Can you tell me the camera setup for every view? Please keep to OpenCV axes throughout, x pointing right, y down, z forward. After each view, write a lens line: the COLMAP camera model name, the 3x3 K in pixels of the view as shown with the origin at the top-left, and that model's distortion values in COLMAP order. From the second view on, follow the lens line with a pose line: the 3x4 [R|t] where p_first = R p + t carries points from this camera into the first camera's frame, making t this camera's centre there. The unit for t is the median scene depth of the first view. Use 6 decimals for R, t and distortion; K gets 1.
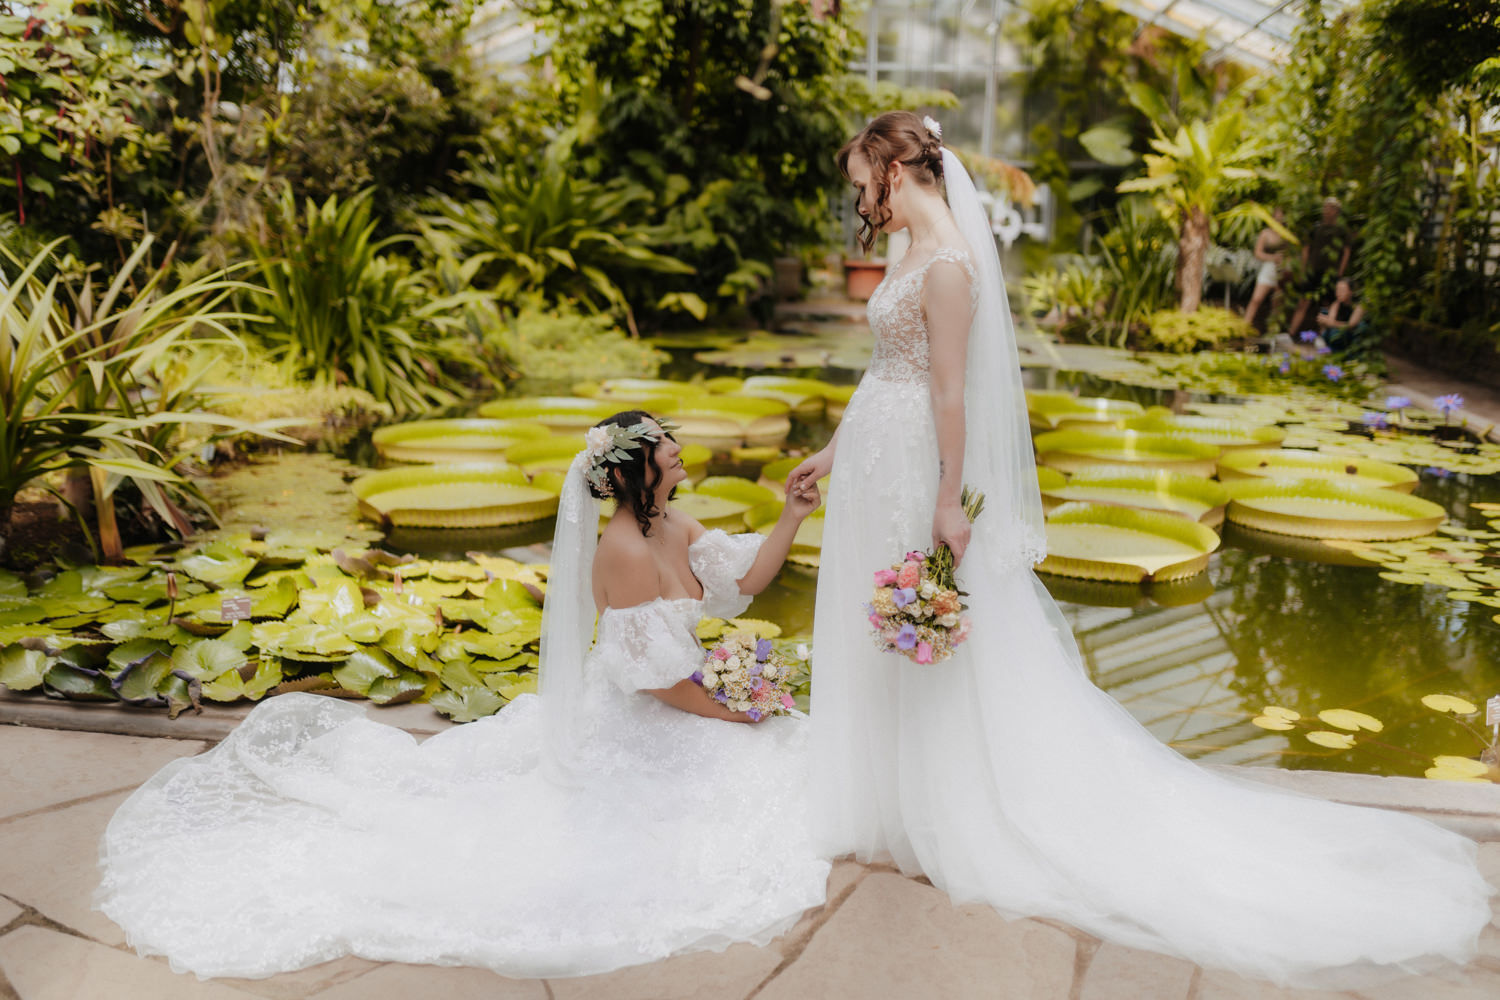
lens RADIAL K [[1458.0, 0, 750.0], [0, 1458.0, 500.0], [0, 0, 1]] dist [0.006949, -0.026483]
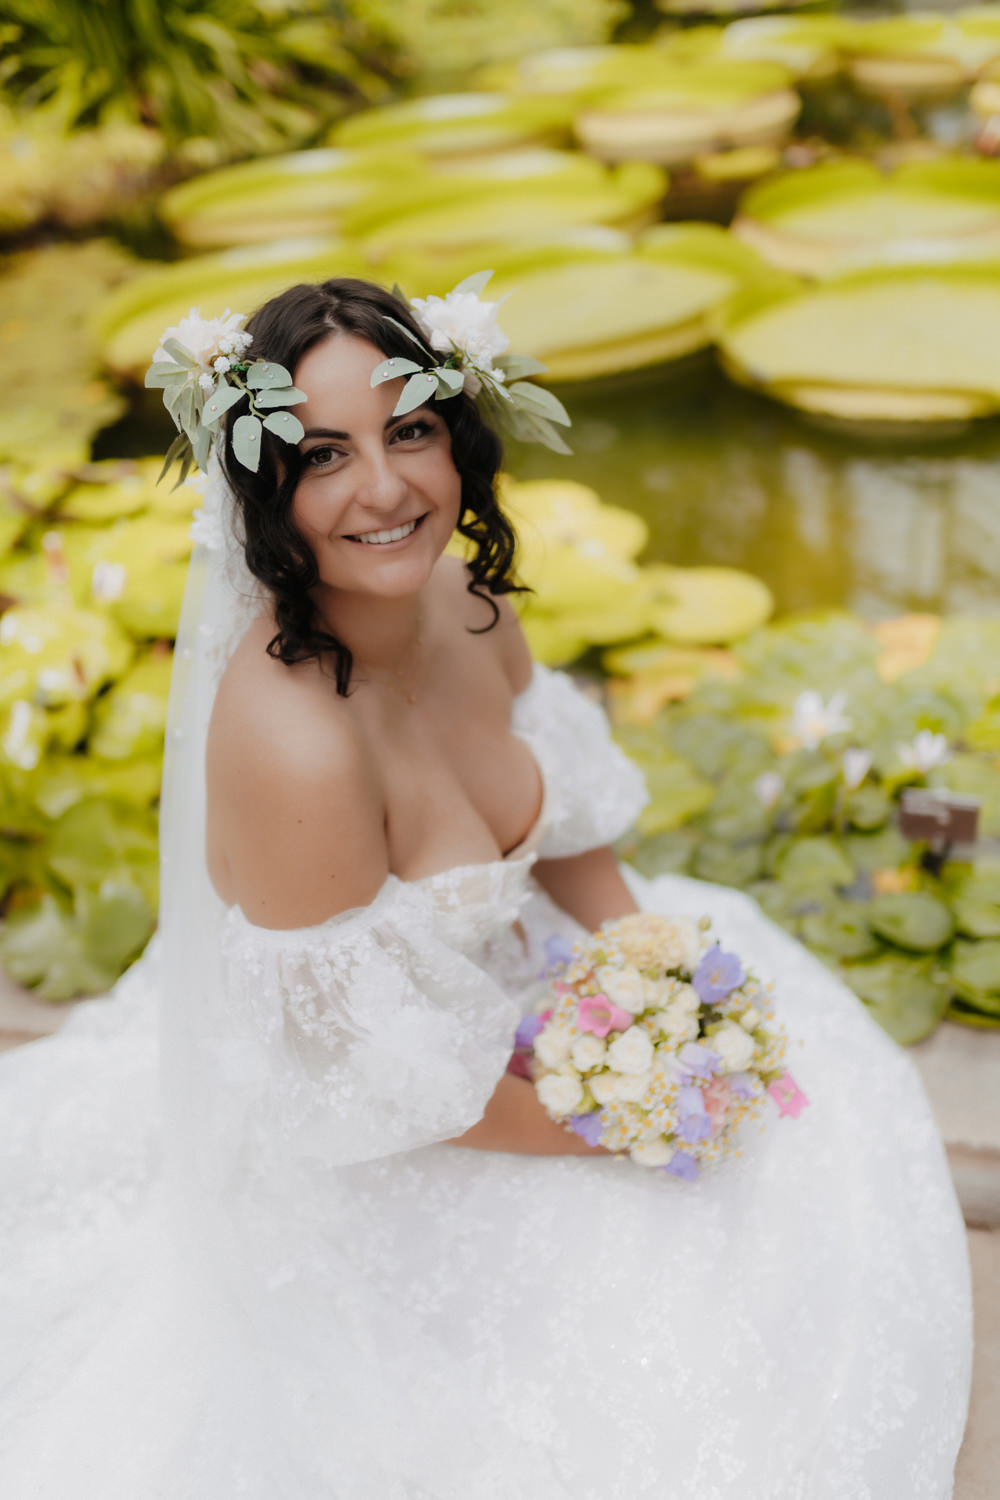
lens RADIAL K [[1458.0, 0, 500.0], [0, 1458.0, 750.0], [0, 0, 1]] dist [0.006949, -0.026483]
pose [[0.979531, -0.049853, -0.195020, 0.011518], [0.117907, 0.927340, 0.355161, -0.029812], [0.163144, -0.370885, 0.914236, 0.286105]]
